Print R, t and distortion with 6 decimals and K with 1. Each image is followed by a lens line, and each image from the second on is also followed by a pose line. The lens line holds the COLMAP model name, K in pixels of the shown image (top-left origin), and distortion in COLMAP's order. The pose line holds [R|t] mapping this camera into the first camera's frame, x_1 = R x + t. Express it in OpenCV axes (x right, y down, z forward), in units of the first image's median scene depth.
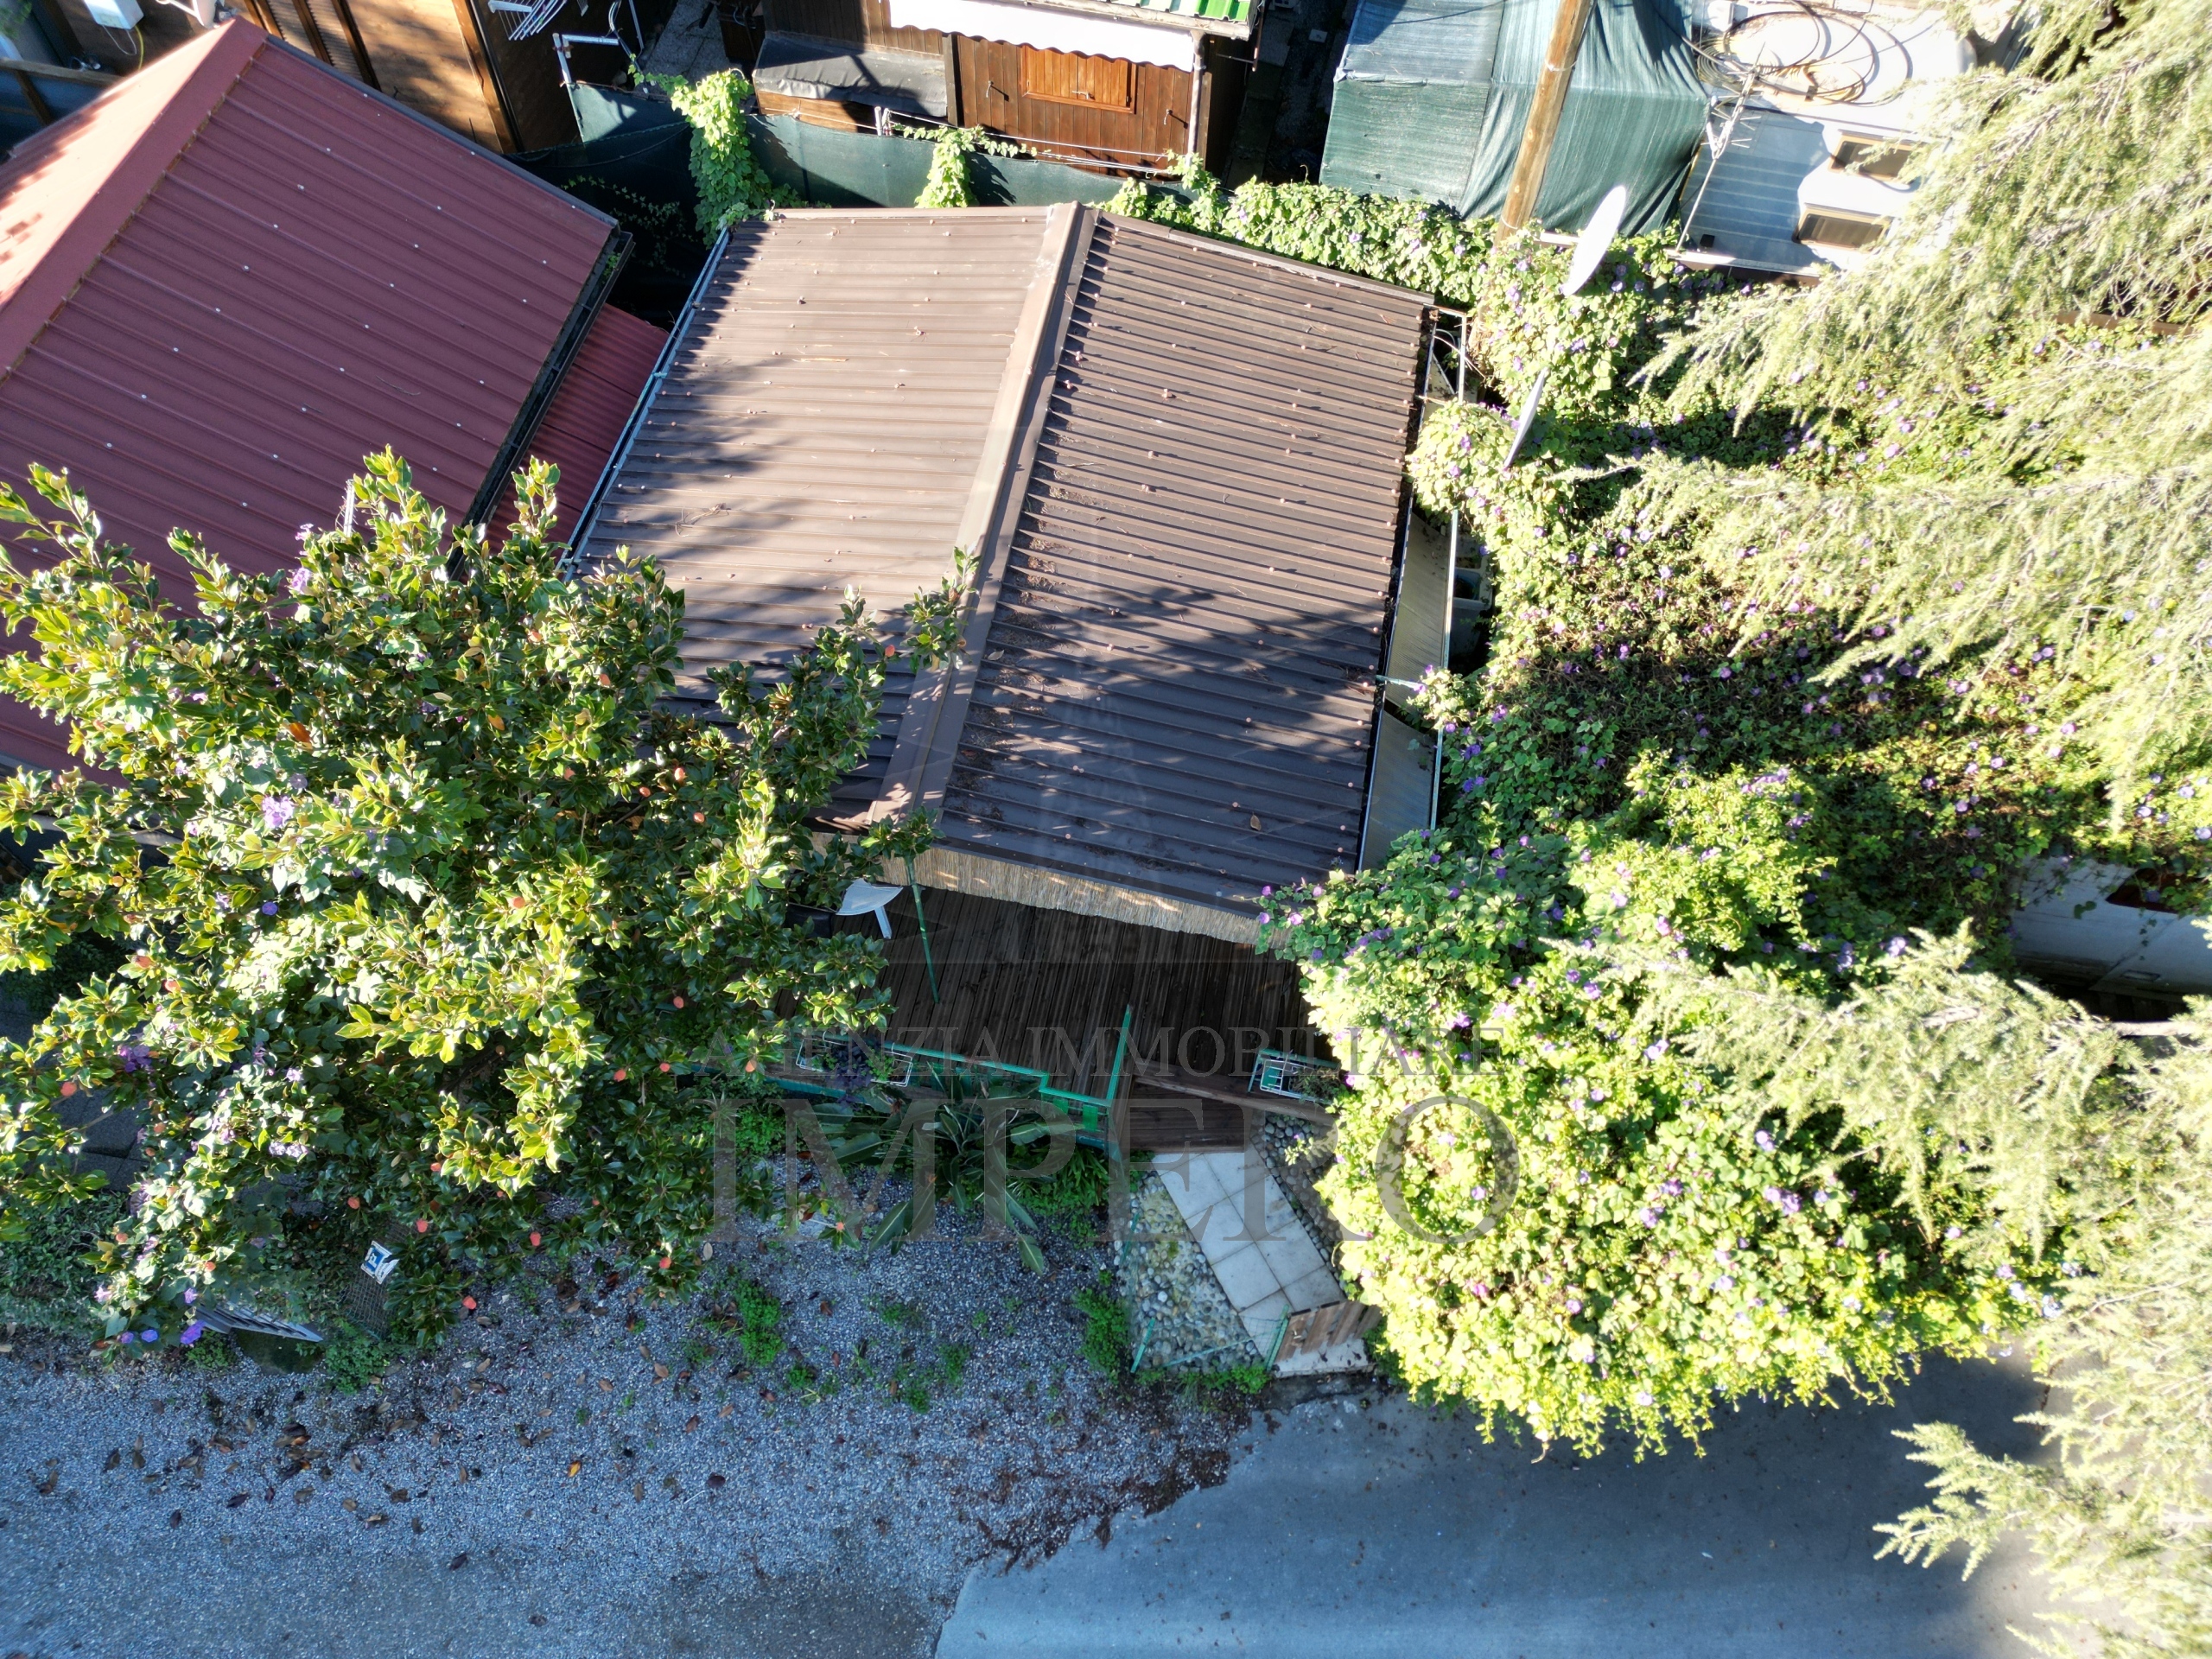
lens RADIAL K [[1540.1, 0, 1118.5], [0, 1540.1, 833.4], [0, 0, 1]] dist [0.067872, -0.055293]
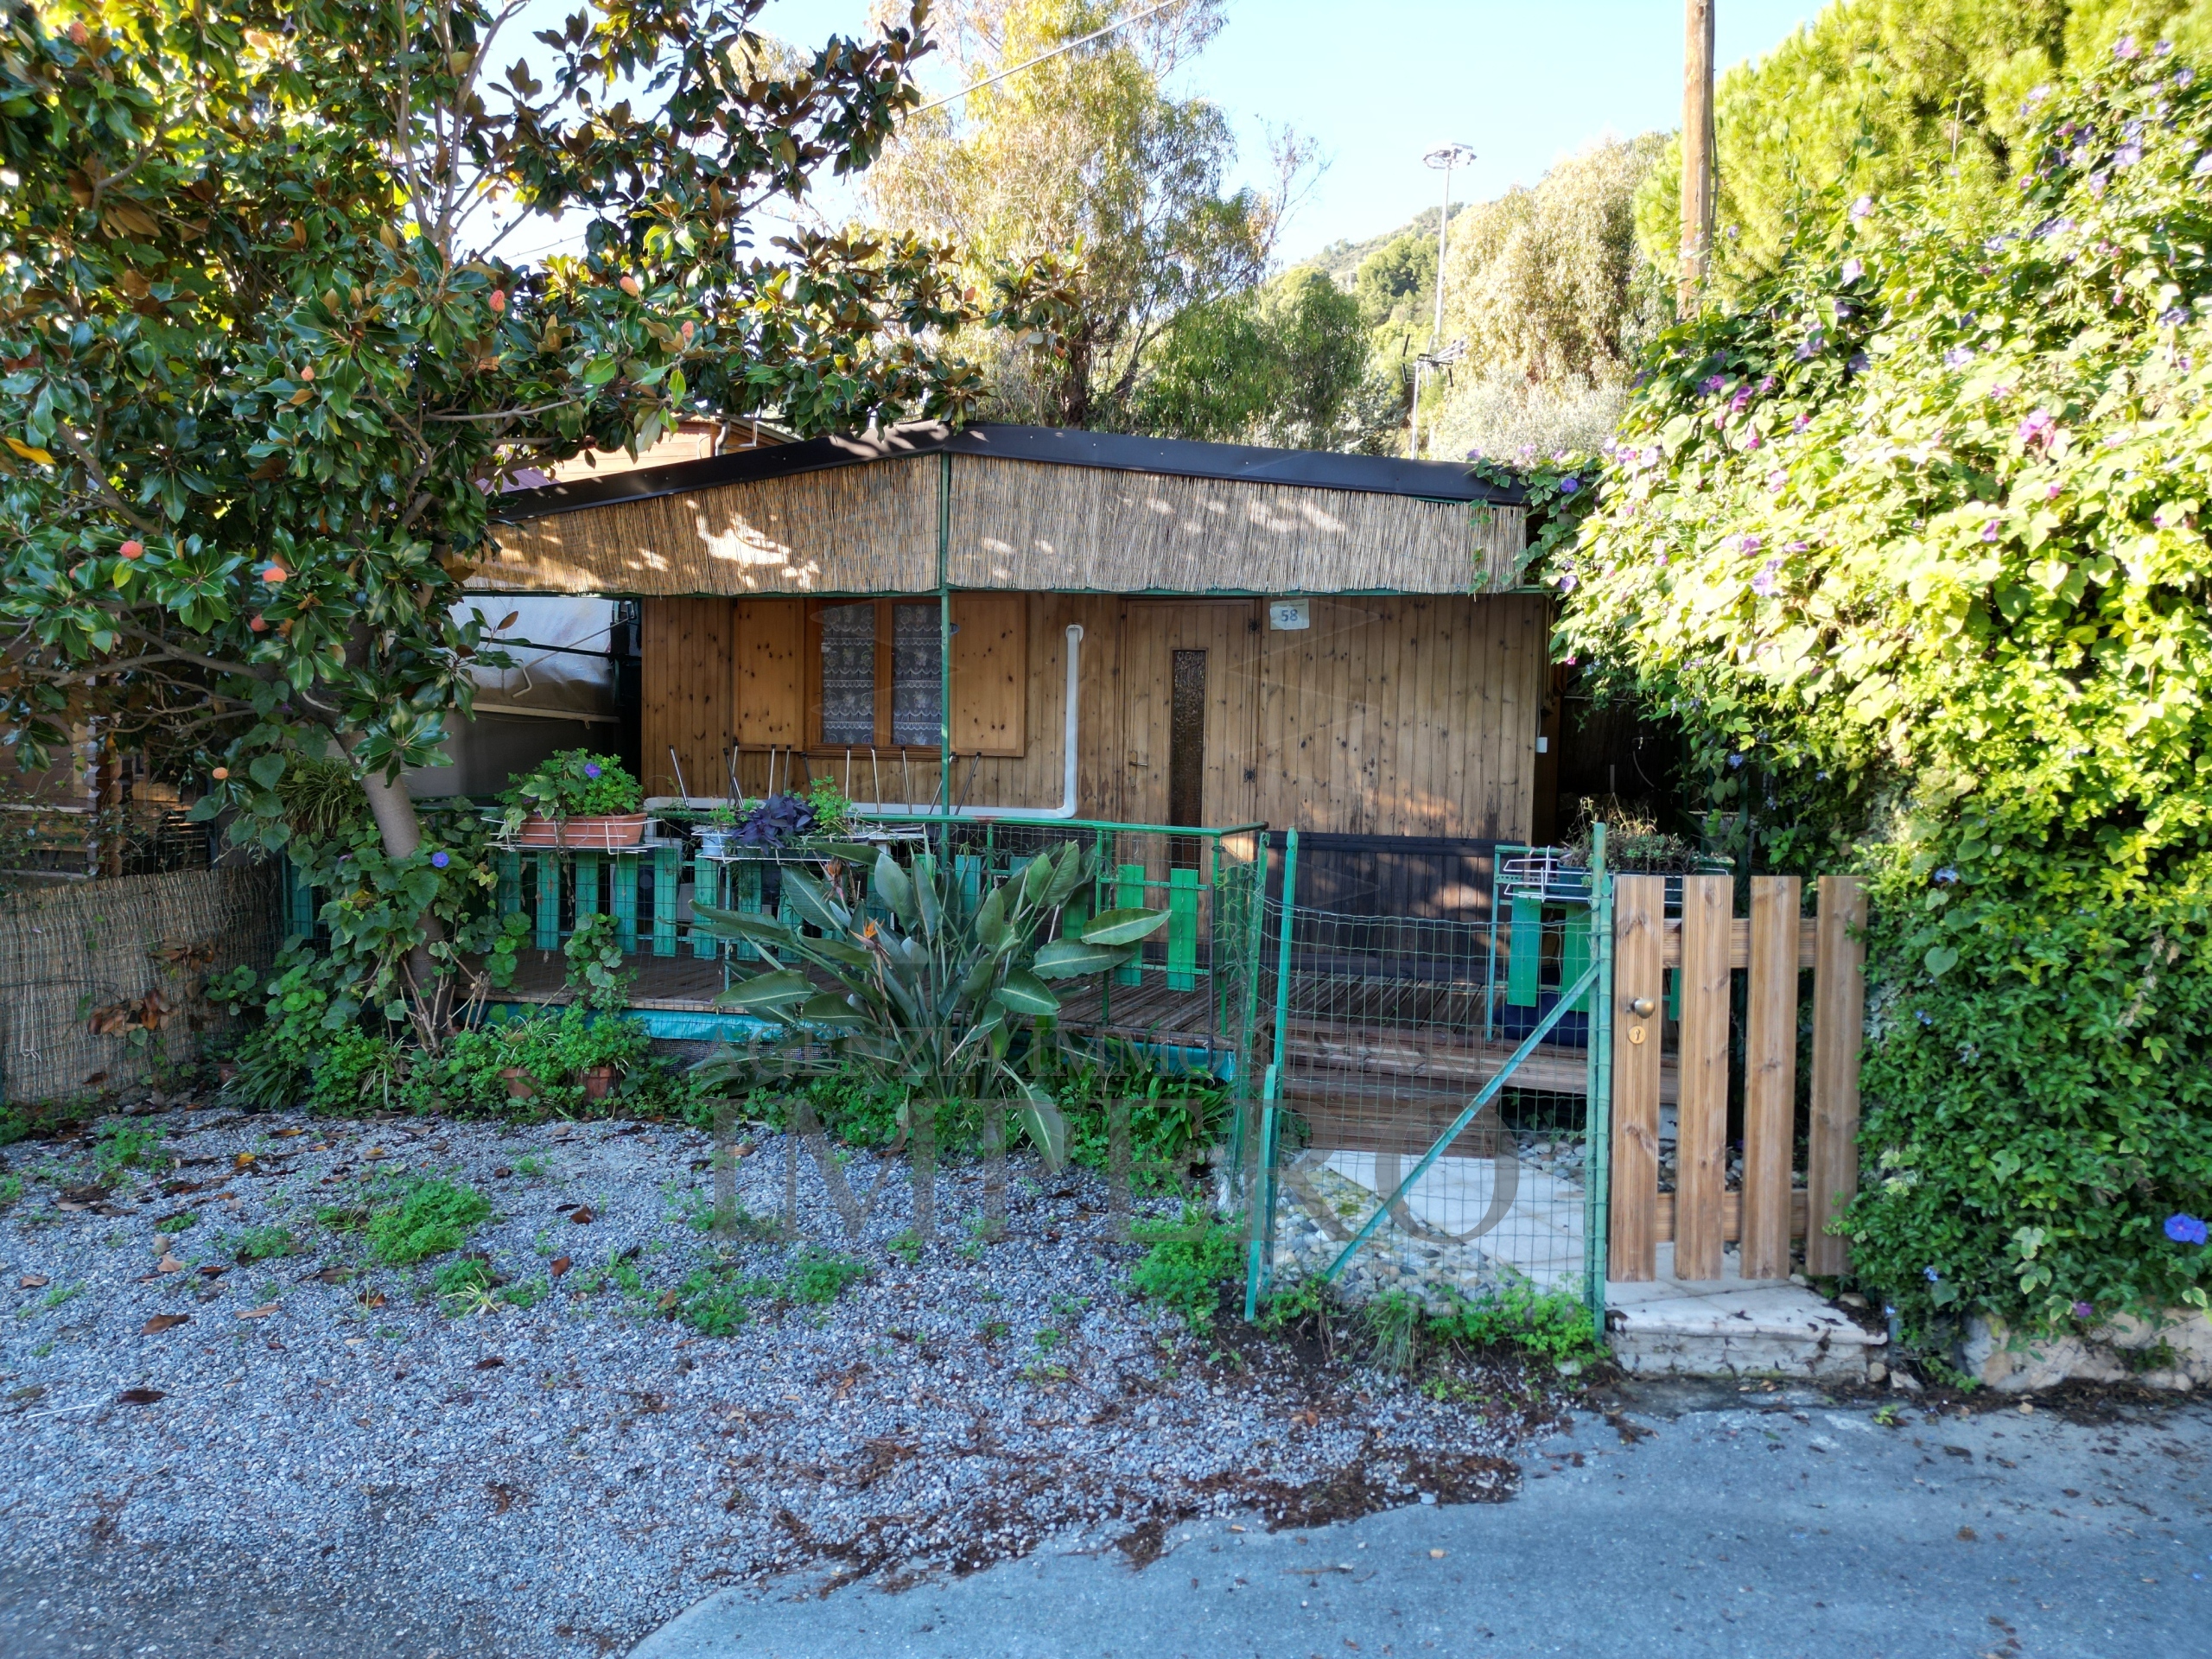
lens RADIAL K [[1540.1, 0, 1118.5], [0, 1540.1, 833.4], [0, 0, 1]] dist [0.067872, -0.055293]
pose [[0.992488, 0.000697, -0.122339, 0.024641], [-0.100091, 0.579646, -0.808698, 0.607865], [0.070350, 0.814868, 0.575362, 0.670214]]
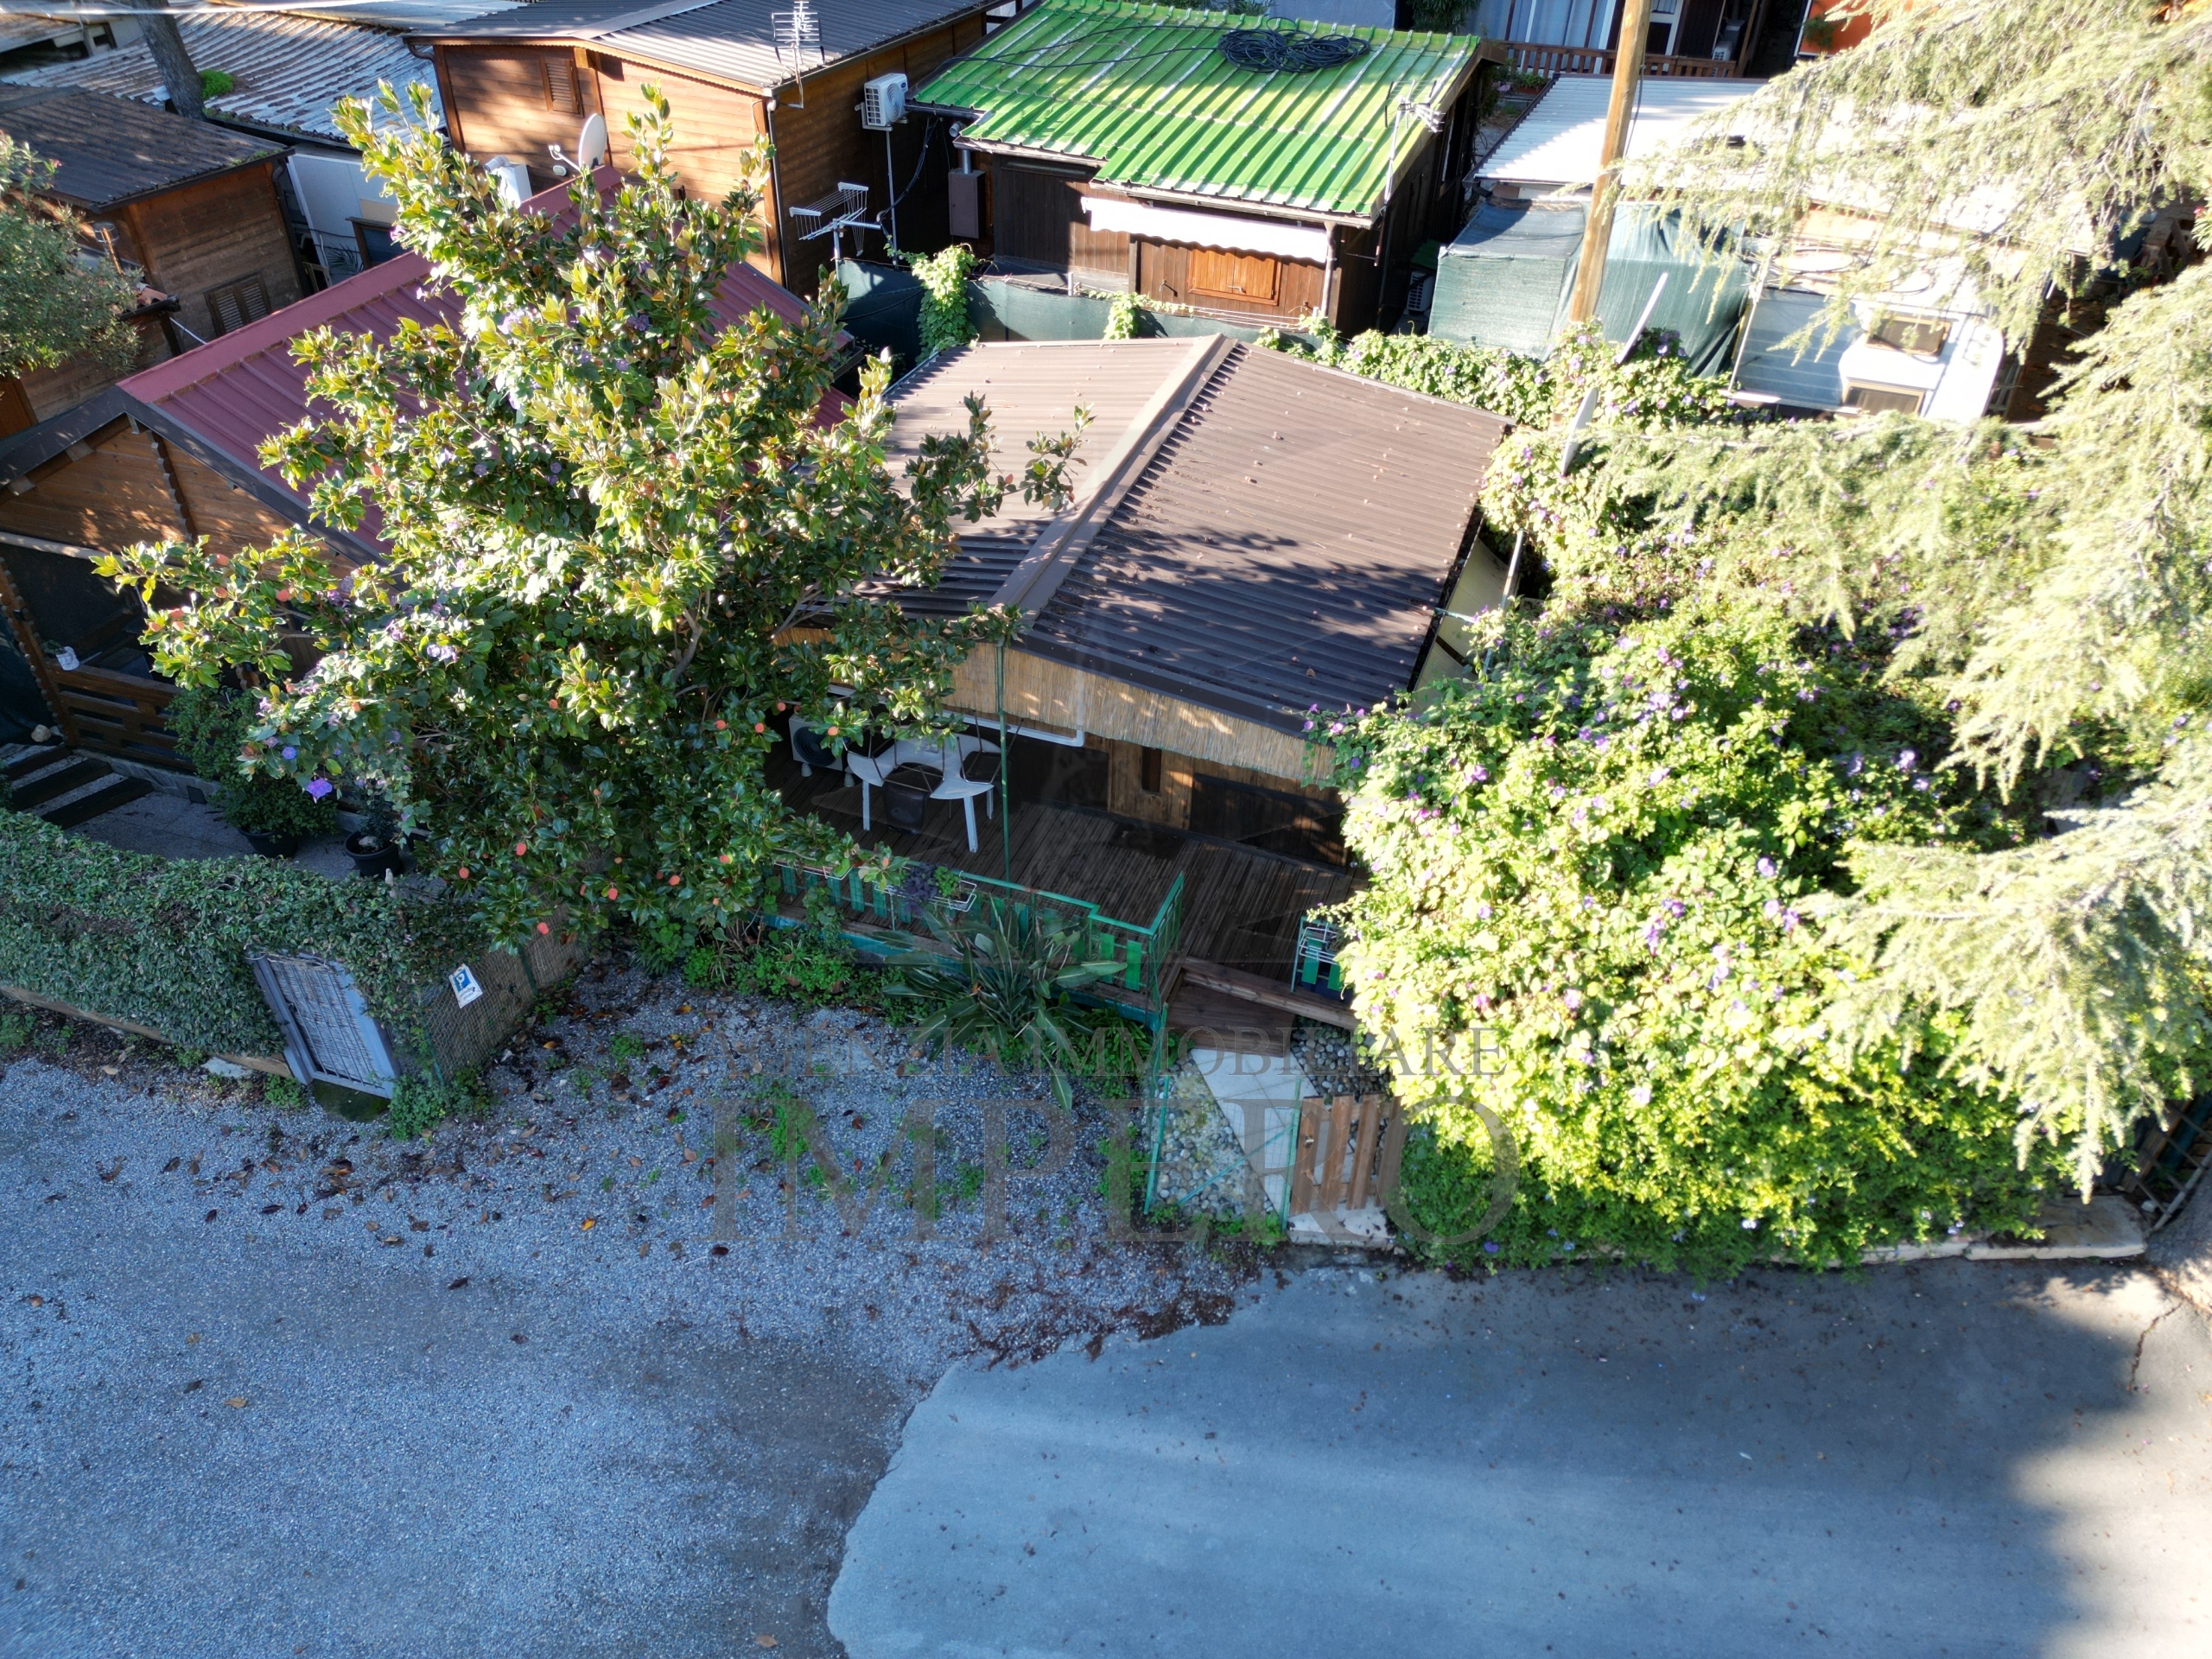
lens RADIAL K [[1540.1, 0, 1118.5], [0, 1540.1, 833.4], [0, 0, 1]] dist [0.067872, -0.055293]
pose [[0.989120, 0.089973, -0.116385, 0.085432], [-0.125011, 0.931122, -0.342615, 0.465022], [0.077543, 0.353436, 0.932239, -0.004607]]
